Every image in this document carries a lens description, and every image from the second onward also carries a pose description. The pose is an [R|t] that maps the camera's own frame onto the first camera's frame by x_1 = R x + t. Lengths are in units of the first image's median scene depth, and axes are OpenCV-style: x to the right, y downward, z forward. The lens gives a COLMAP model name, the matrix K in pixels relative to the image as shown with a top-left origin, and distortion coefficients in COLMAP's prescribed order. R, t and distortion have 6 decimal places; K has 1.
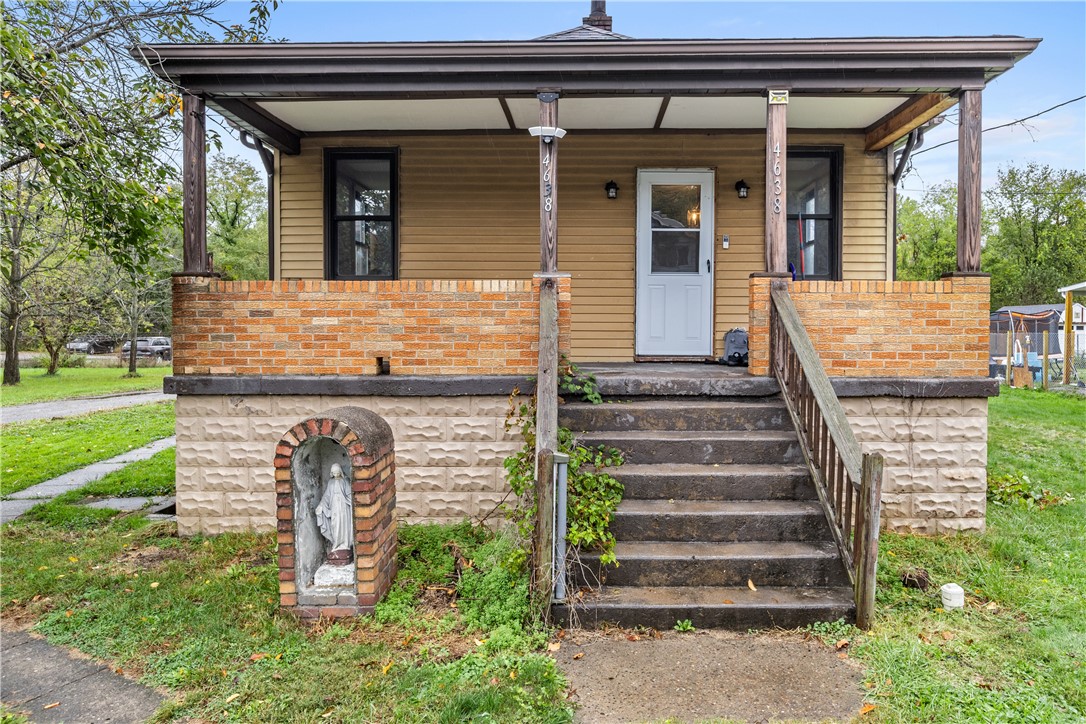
lens RADIAL K [[731.6, 0, 542.8], [0, 731.6, 357.4], [0, 0, 1]] dist [-0.000798, 0.000078]
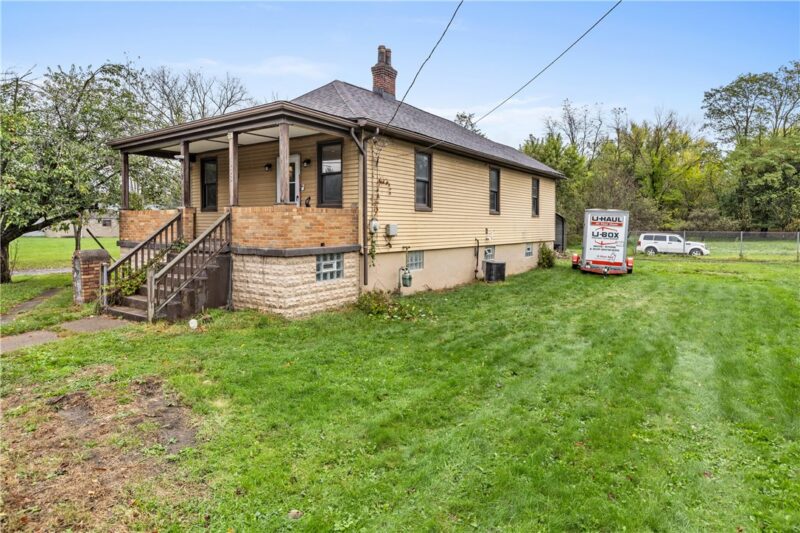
lens RADIAL K [[474.7, 0, 400.2], [0, 474.7, 245.8], [0, 0, 1]] dist [0.000414, 0.000021]
pose [[0.816850, 0.026449, -0.576244, 1.758610], [-0.020472, 0.999648, 0.016864, -0.013171], [0.576487, -0.001979, 0.817104, -0.009230]]
